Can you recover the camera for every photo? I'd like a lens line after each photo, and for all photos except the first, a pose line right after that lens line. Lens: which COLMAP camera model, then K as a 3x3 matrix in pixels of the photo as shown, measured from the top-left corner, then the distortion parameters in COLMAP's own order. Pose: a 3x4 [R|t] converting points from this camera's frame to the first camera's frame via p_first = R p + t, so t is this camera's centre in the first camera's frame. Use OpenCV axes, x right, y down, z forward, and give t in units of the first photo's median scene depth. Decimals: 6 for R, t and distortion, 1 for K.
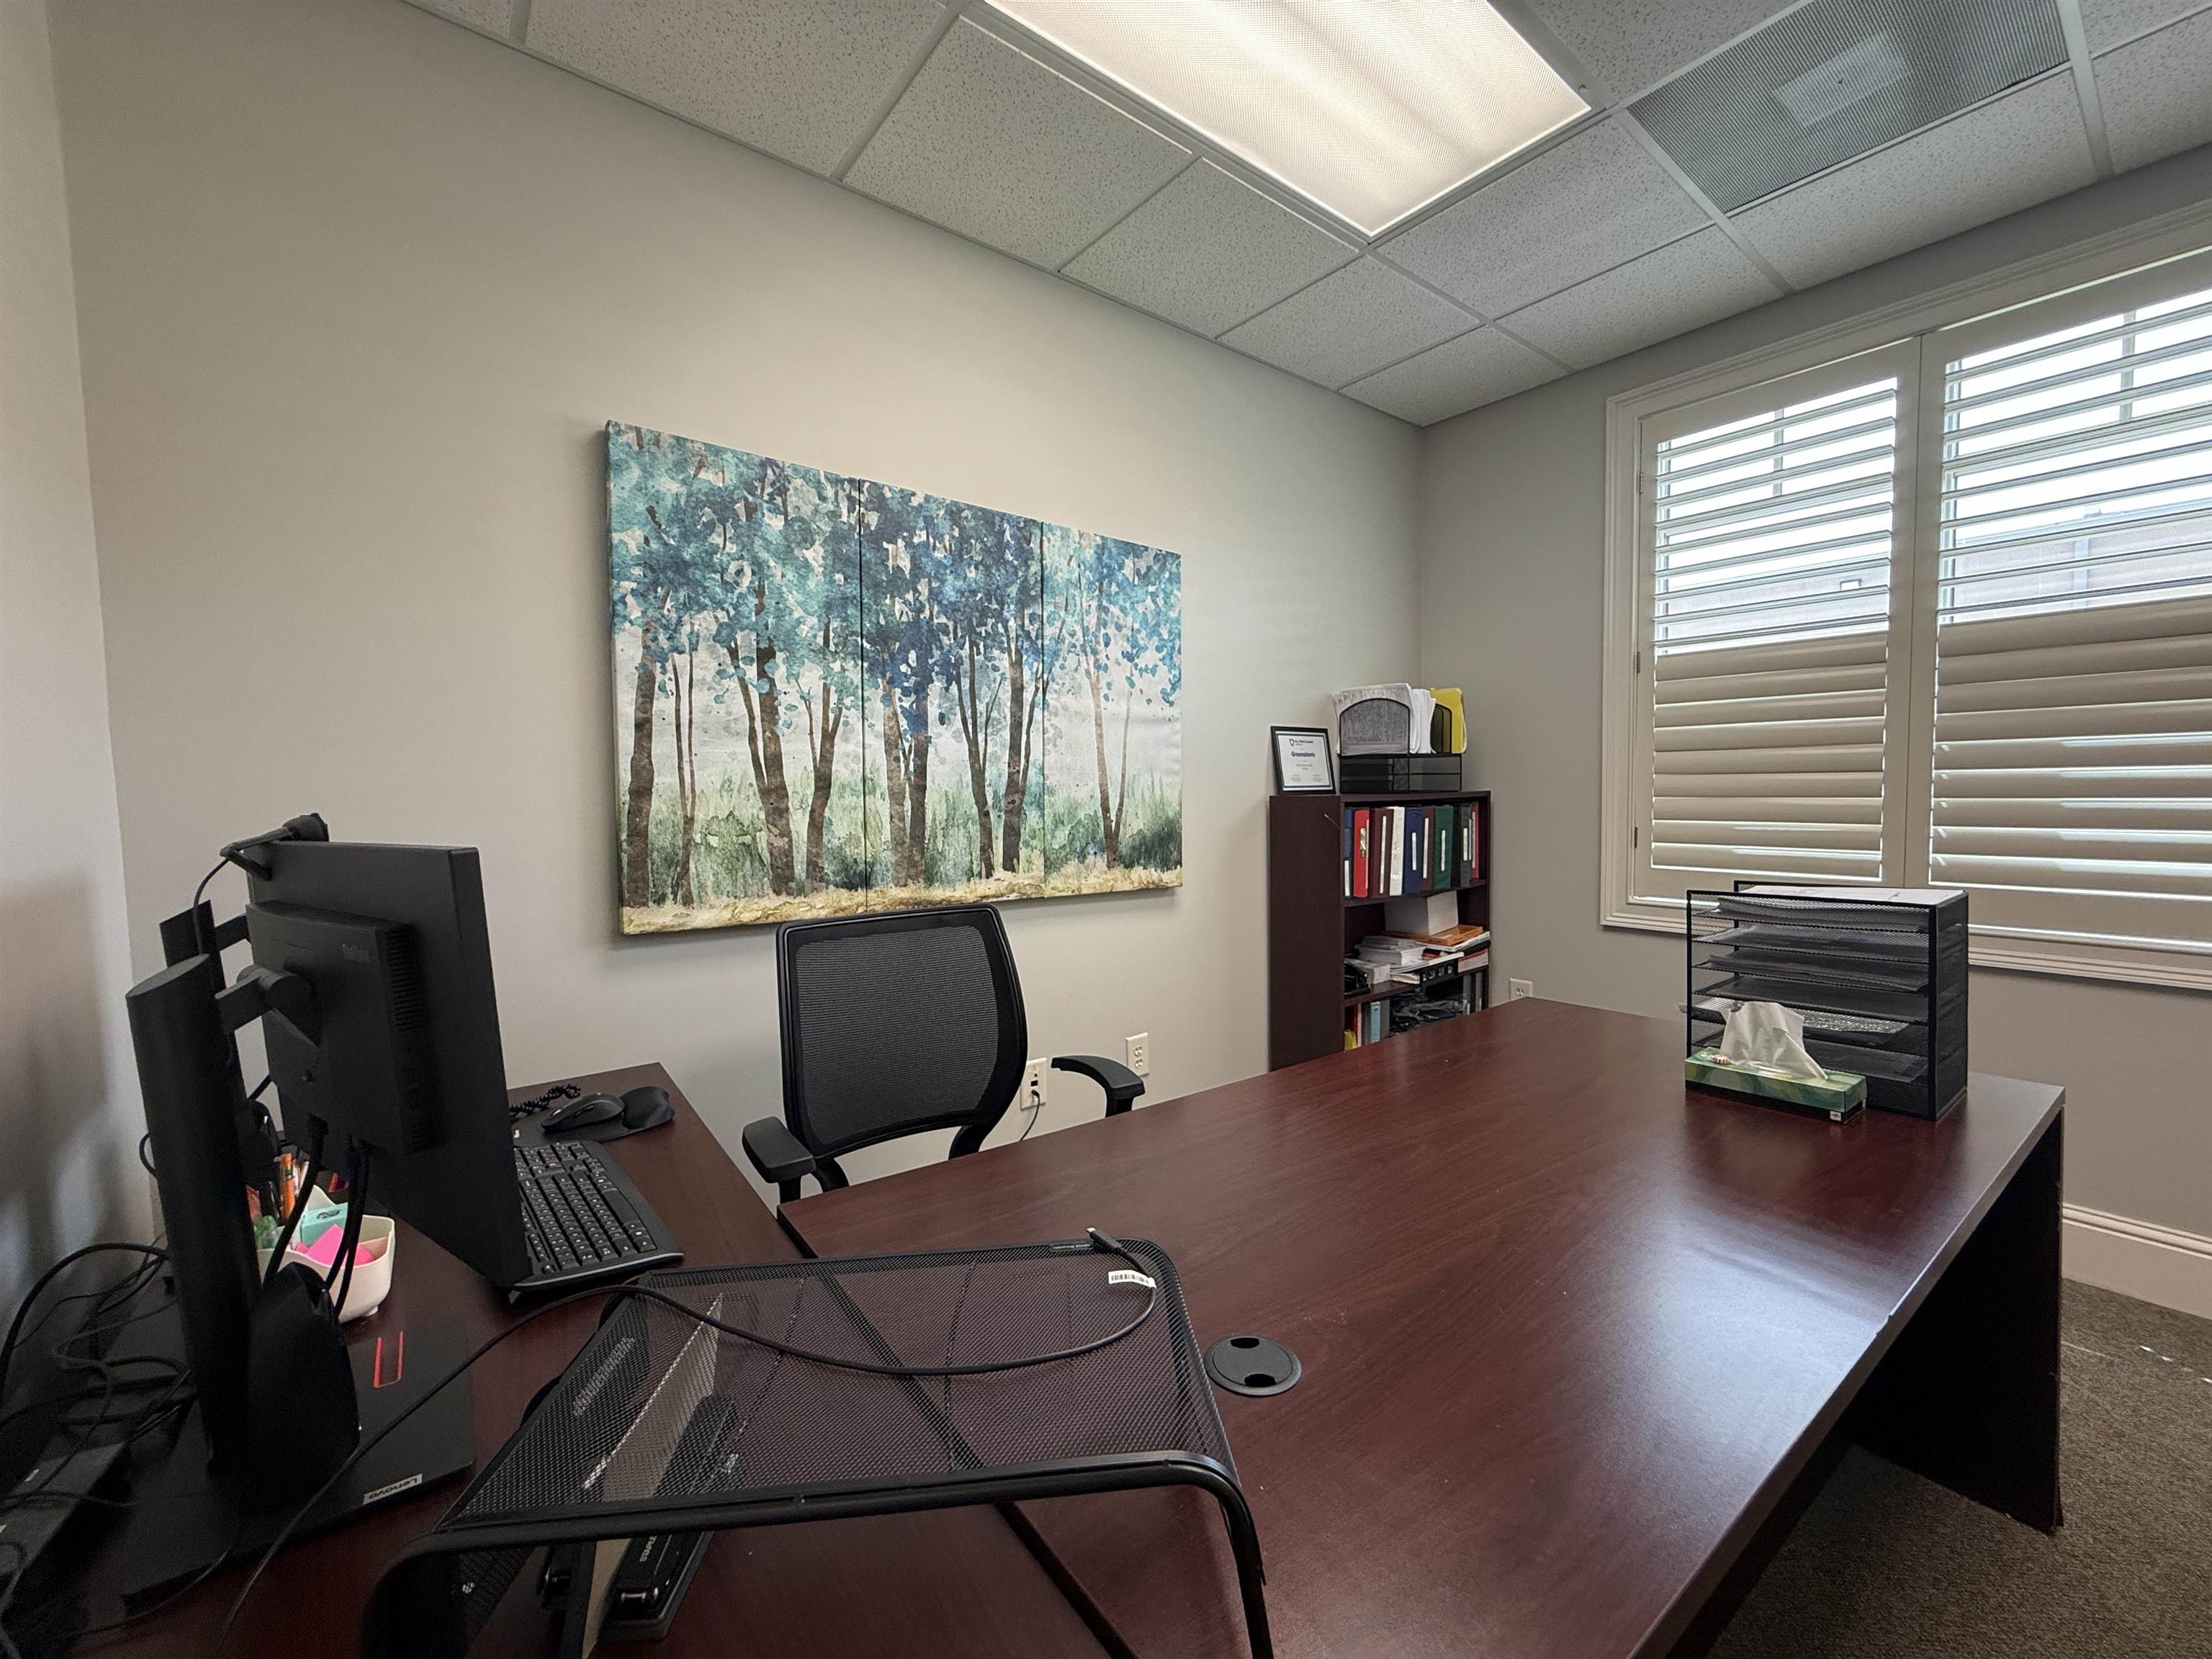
lens RADIAL K [[882.3, 0, 1105.6], [0, 882.3, 831.9], [0, 0, 1]] dist [0.001906, -0.000474]
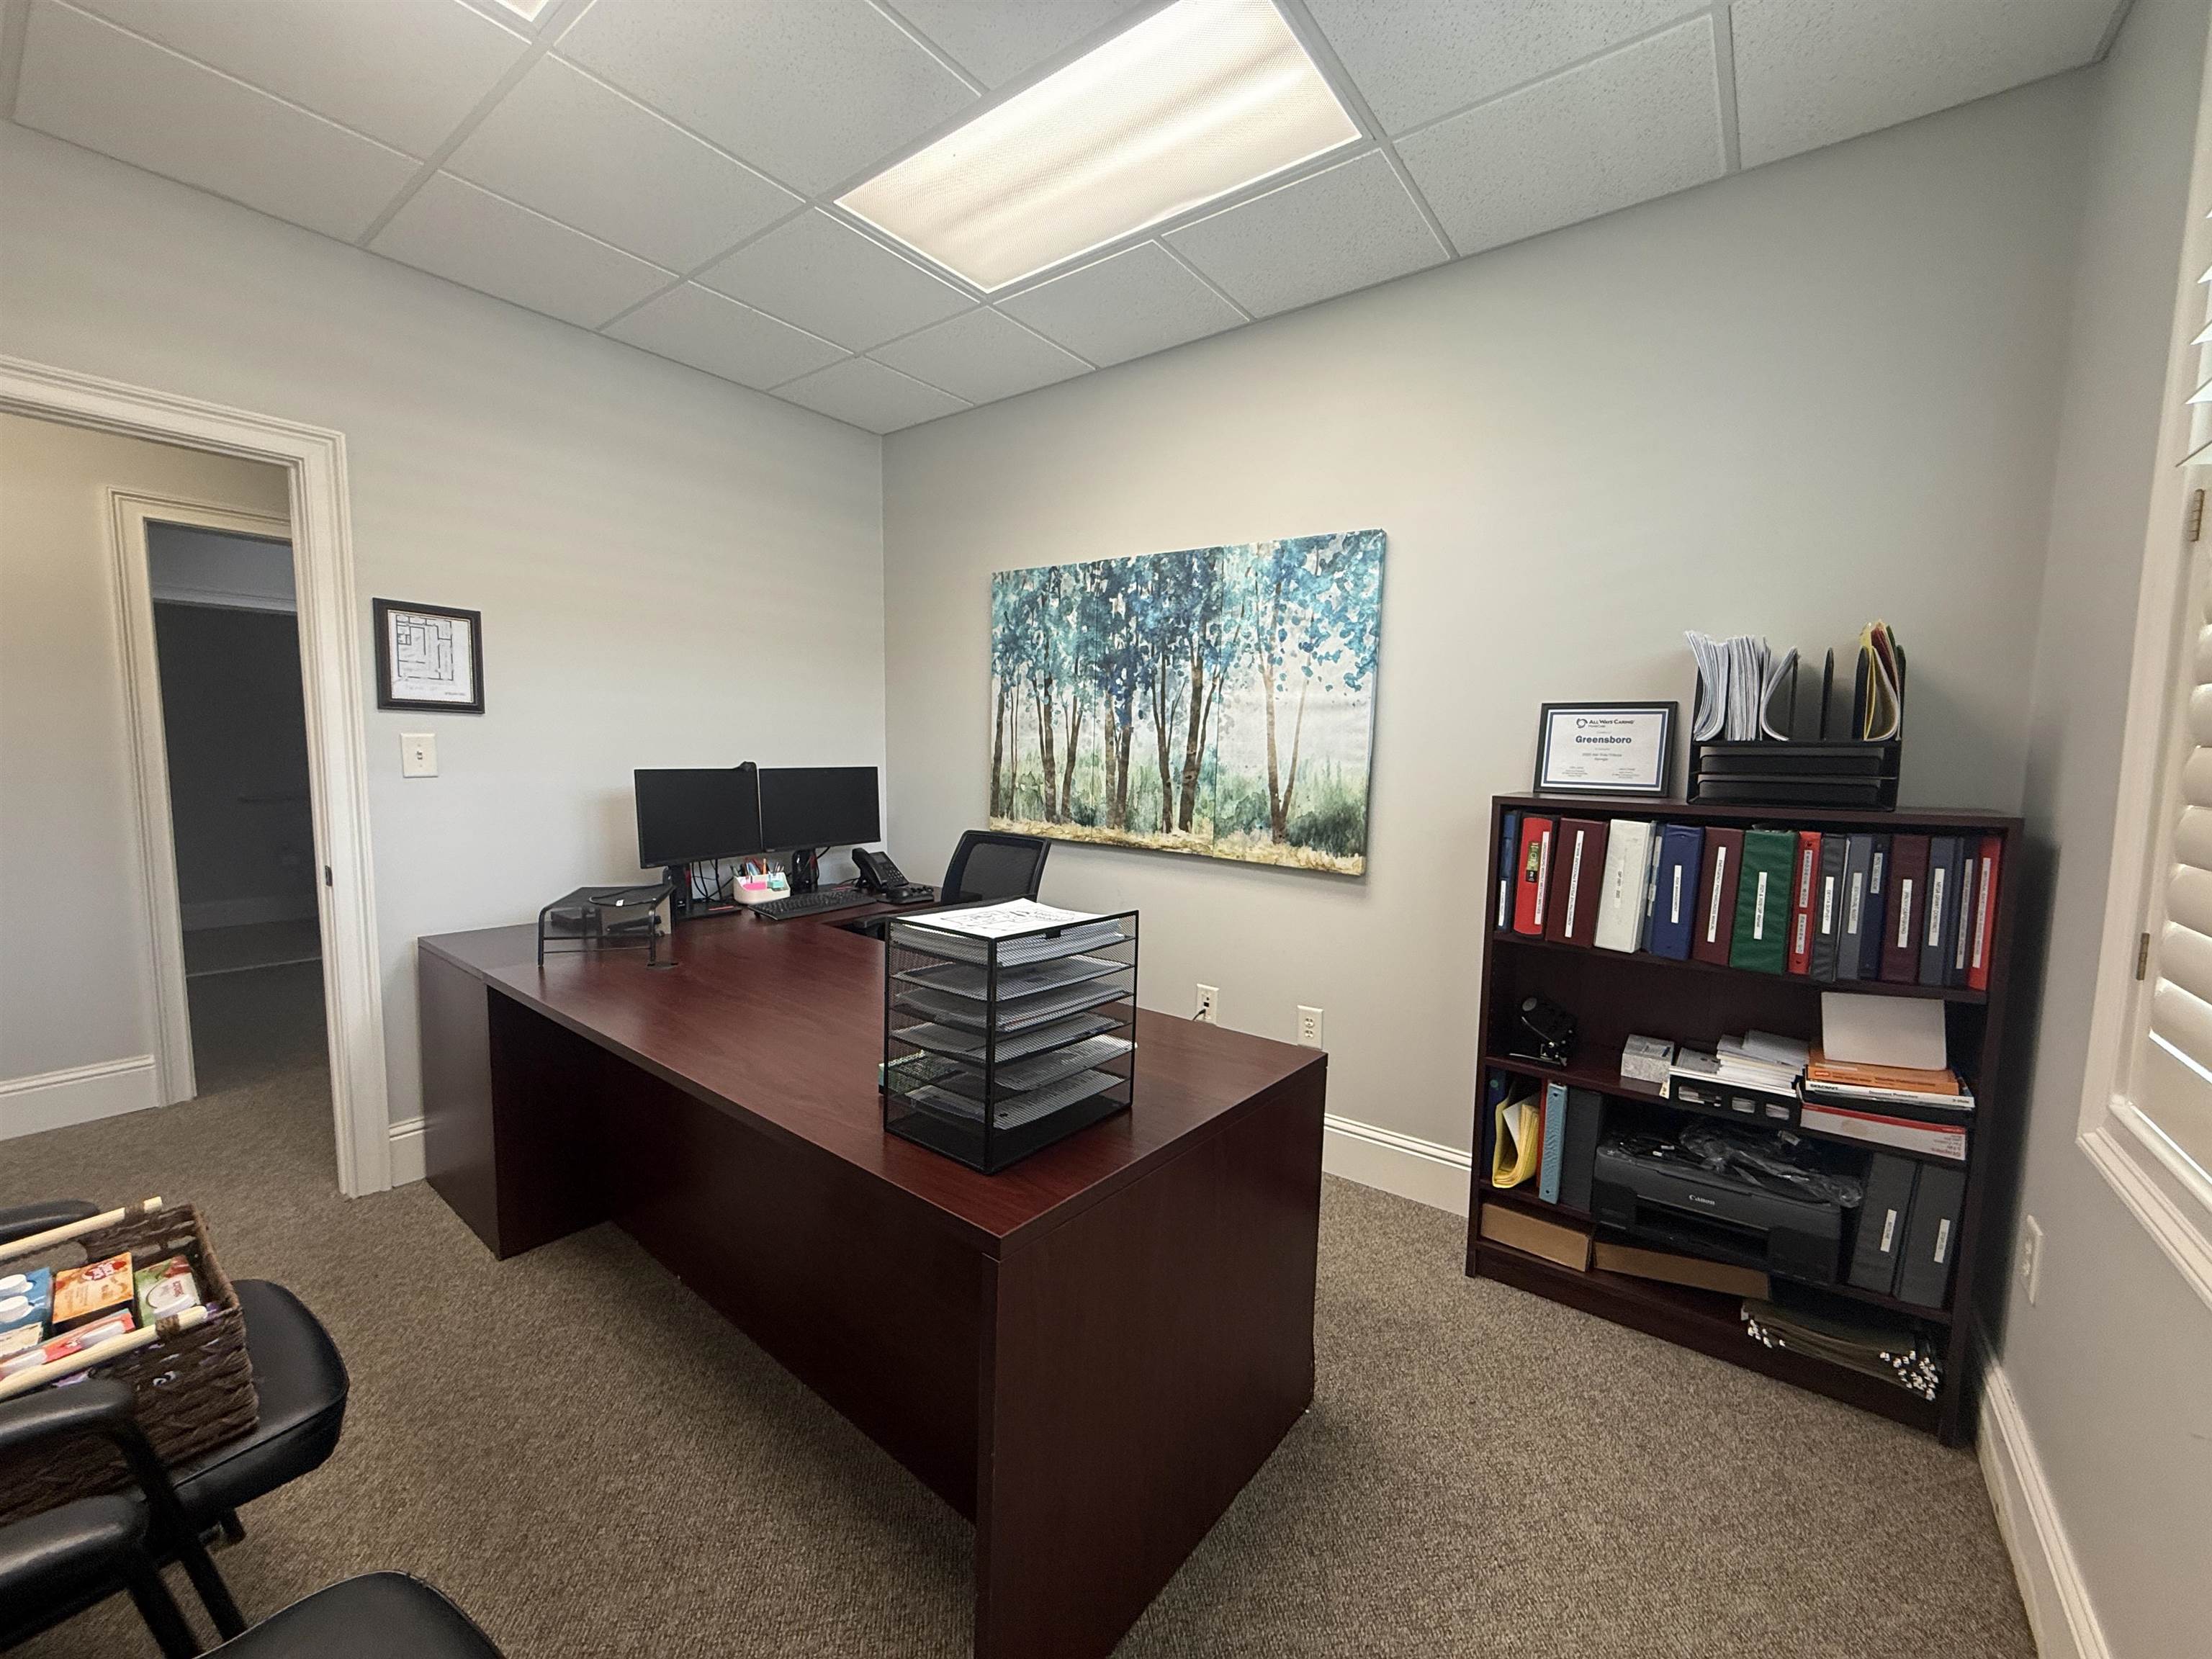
lens RADIAL K [[882.3, 0, 1105.6], [0, 882.3, 831.9], [0, 0, 1]] dist [0.001906, -0.000474]
pose [[0.256238, 0.113540, -0.959922, 1.155821], [-0.071277, 0.992593, 0.098378, -0.076095], [0.963982, 0.043212, 0.262432, 0.578112]]
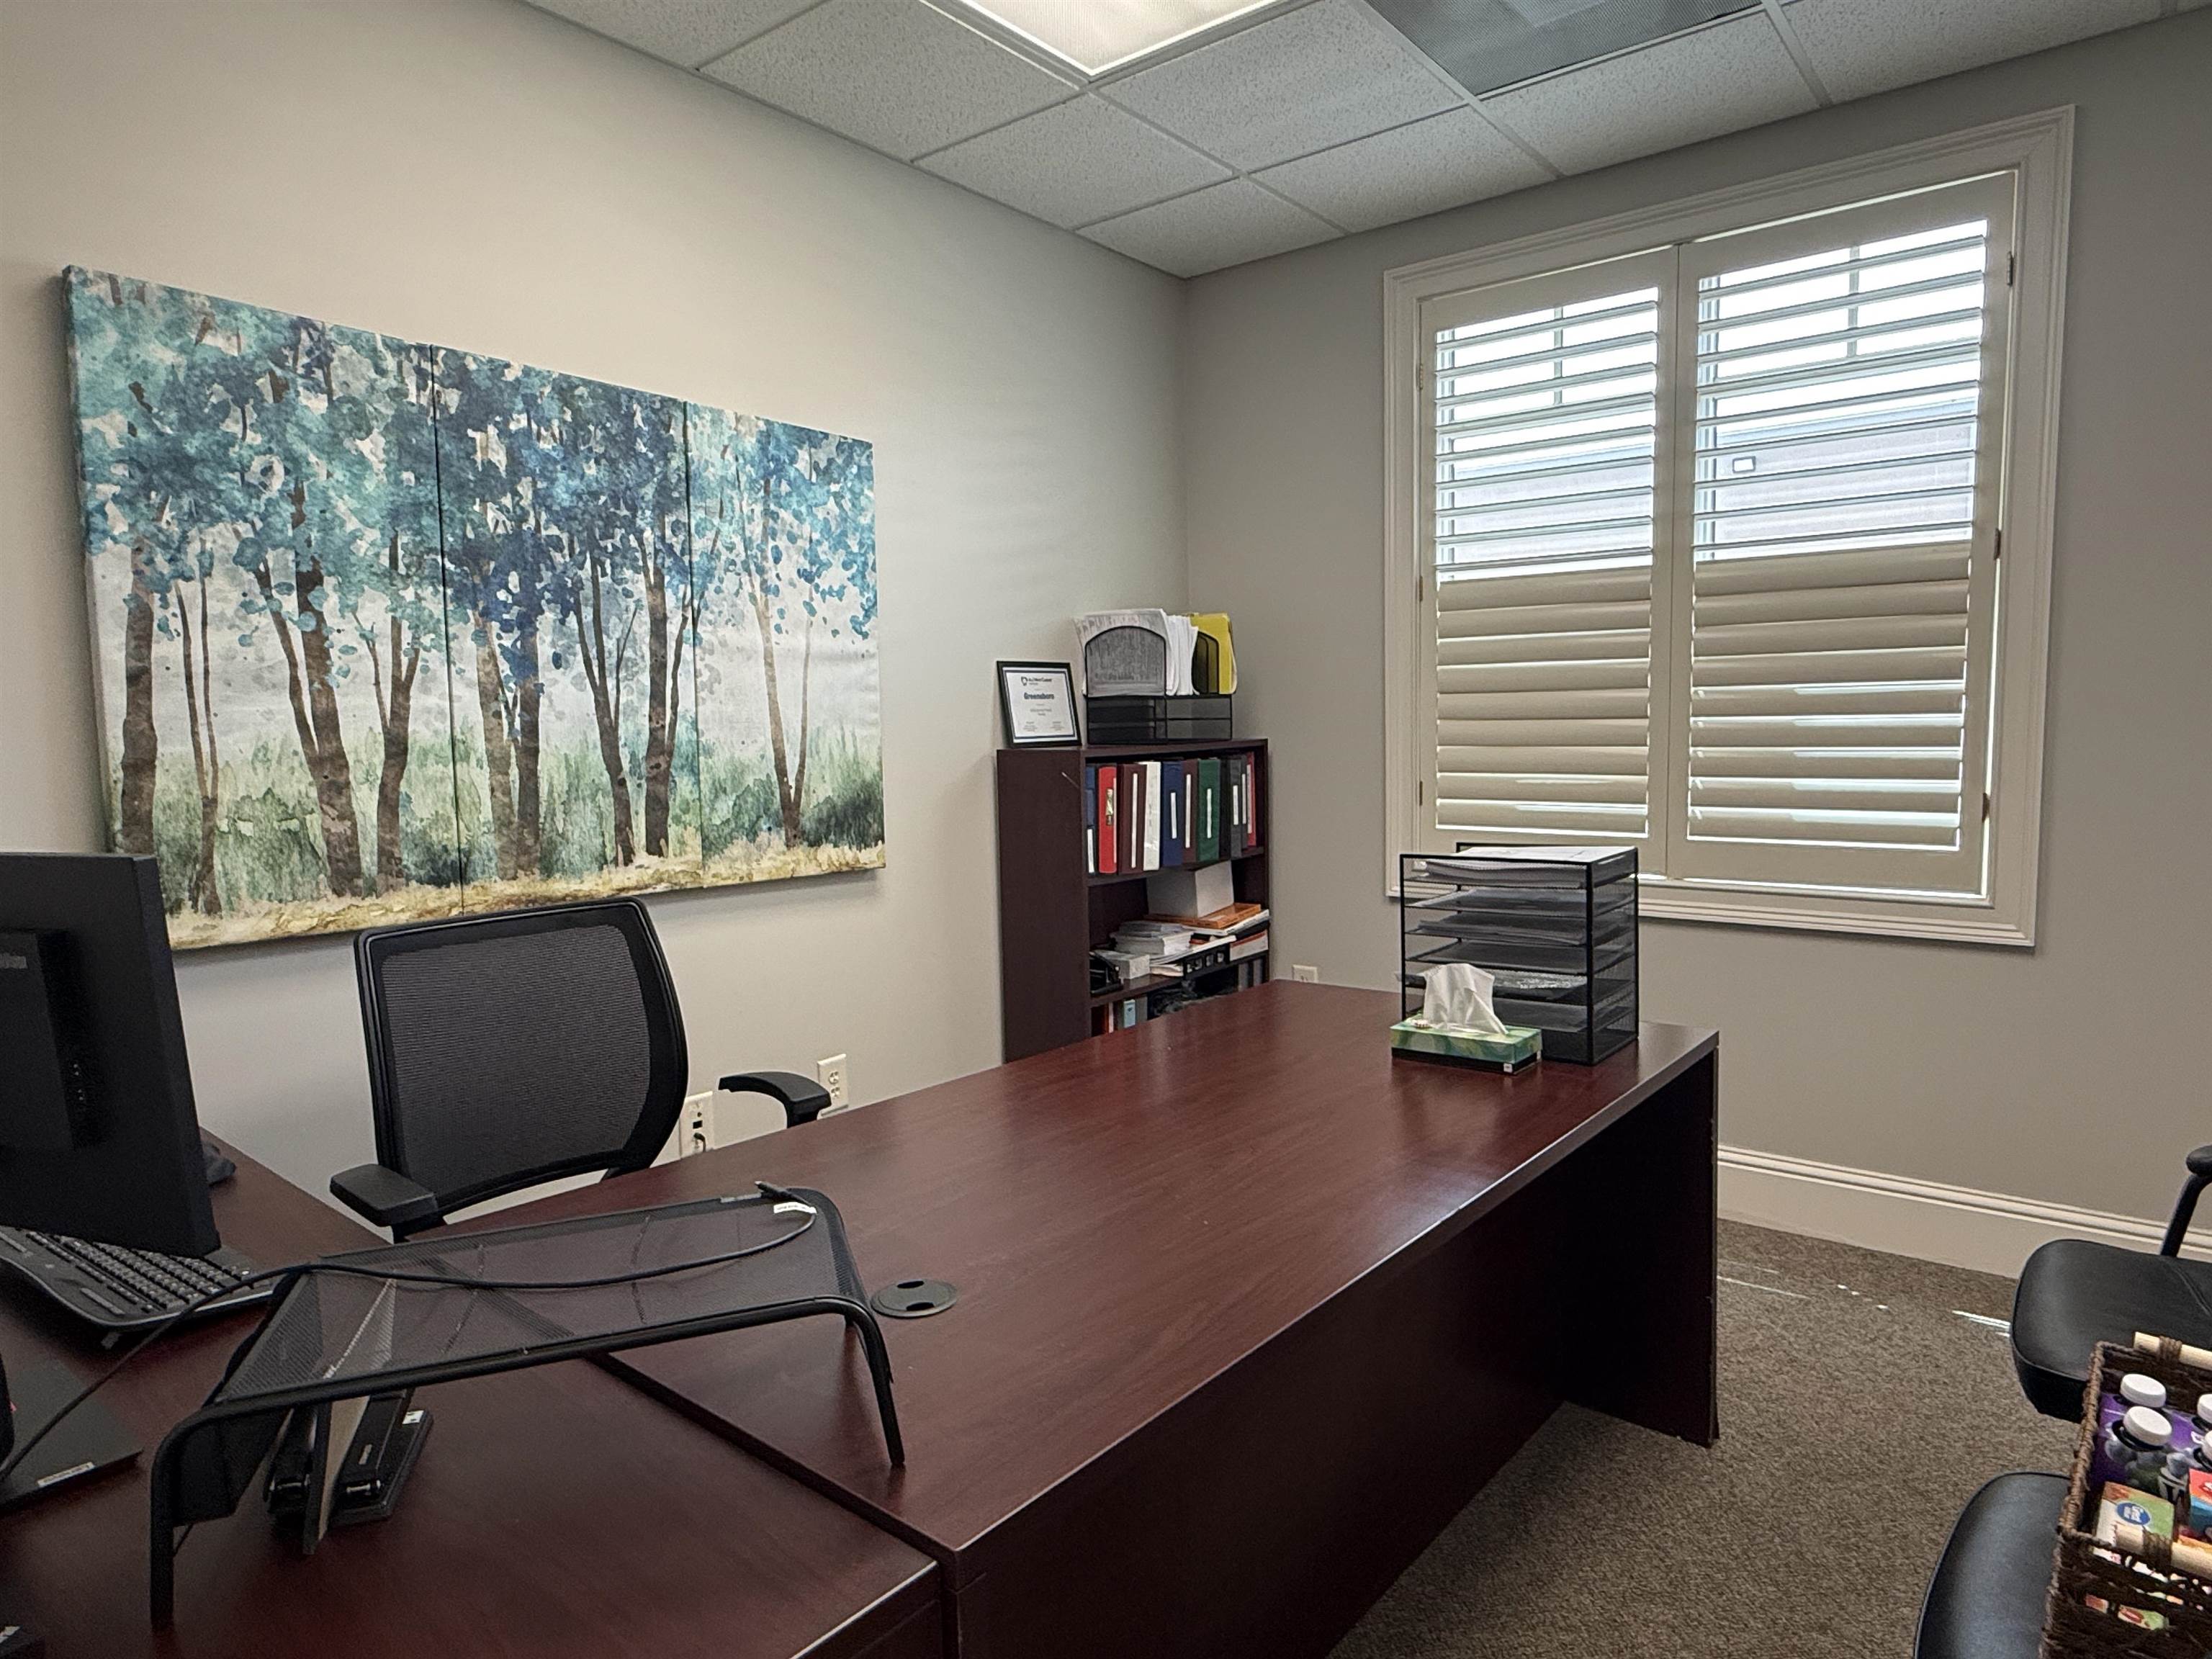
lens RADIAL K [[1308.8, 0, 1113.7], [0, 1308.8, 838.9], [0, 0, 1]] dist [-0.002004, 0.002076]
pose [[0.971752, -0.027772, 0.234366, 0.014397], [0.018085, 0.998895, 0.043380, -0.013317], [-0.235312, -0.037916, 0.971180, -0.225772]]
